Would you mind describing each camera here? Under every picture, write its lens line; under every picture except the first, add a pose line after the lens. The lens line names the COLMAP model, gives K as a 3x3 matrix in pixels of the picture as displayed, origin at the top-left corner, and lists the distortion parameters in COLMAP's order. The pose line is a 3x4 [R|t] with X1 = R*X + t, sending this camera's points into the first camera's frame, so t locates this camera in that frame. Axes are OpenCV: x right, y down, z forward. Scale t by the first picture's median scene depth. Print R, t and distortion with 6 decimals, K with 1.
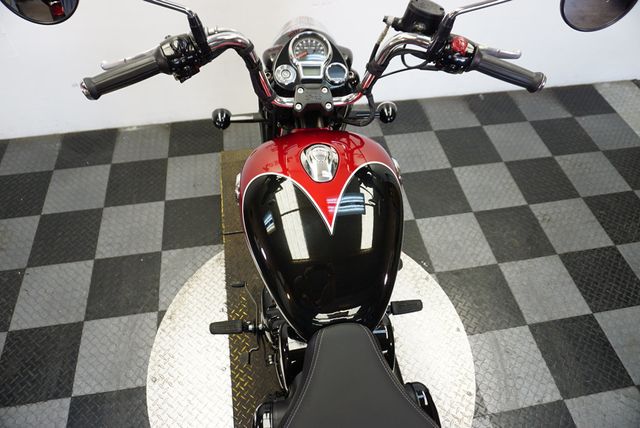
lens RADIAL K [[429.0, 0, 315.5], [0, 429.0, 210.4], [0, 0, 1]] dist [-0.048150, 0.018743]
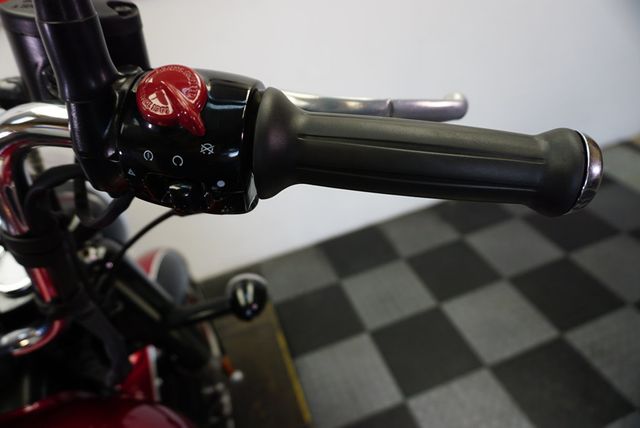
lens RADIAL K [[429.0, 0, 319.2], [0, 429.0, 215.8], [0, 0, 1]] dist [-0.048150, 0.018743]
pose [[0.975386, -0.217883, 0.033912, 0.142028], [0.218564, 0.934925, -0.279544, -0.091279], [0.029203, 0.280076, 0.959534, 0.291118]]
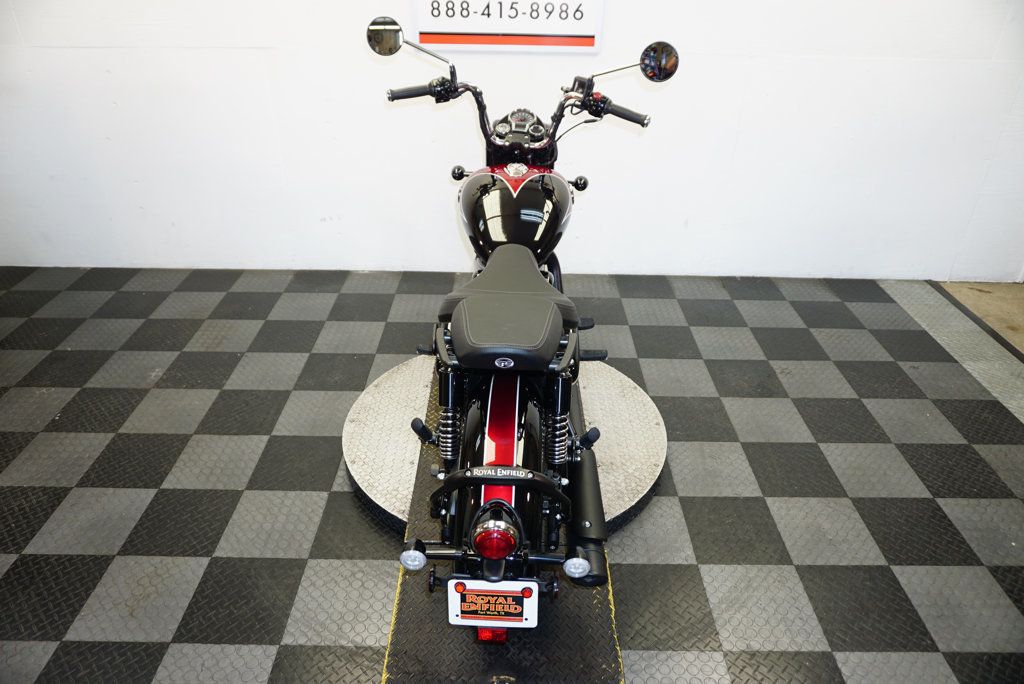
lens RADIAL K [[686.4, 0, 512.0], [0, 686.4, 340.9], [0, 0, 1]] dist [-0.048150, 0.018743]
pose [[0.986299, 0.086776, -0.140301, 0.166082], [-0.132426, 0.923634, -0.359671, 0.563060], [0.098376, 0.373322, 0.922471, -0.432506]]
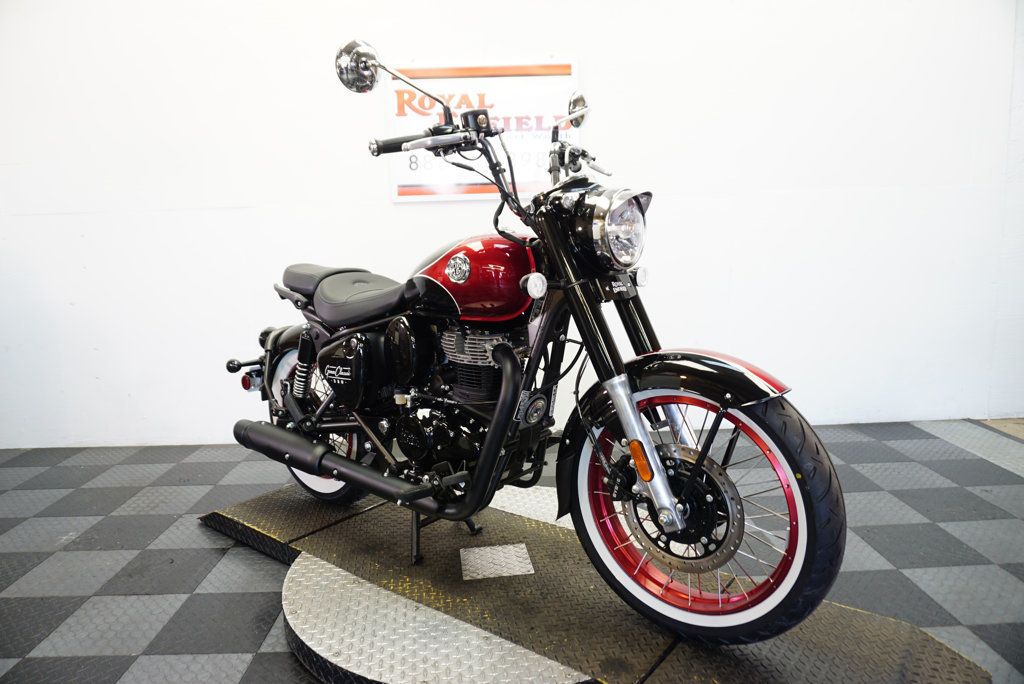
lens RADIAL K [[686.4, 0, 510.6], [0, 686.4, 346.5], [0, 0, 1]] dist [-0.048150, 0.018743]
pose [[0.987974, -0.013947, -0.153991, 0.167130], [-0.093127, 0.741351, -0.664624, 0.667299], [0.123431, 0.670972, 0.731137, -0.138323]]
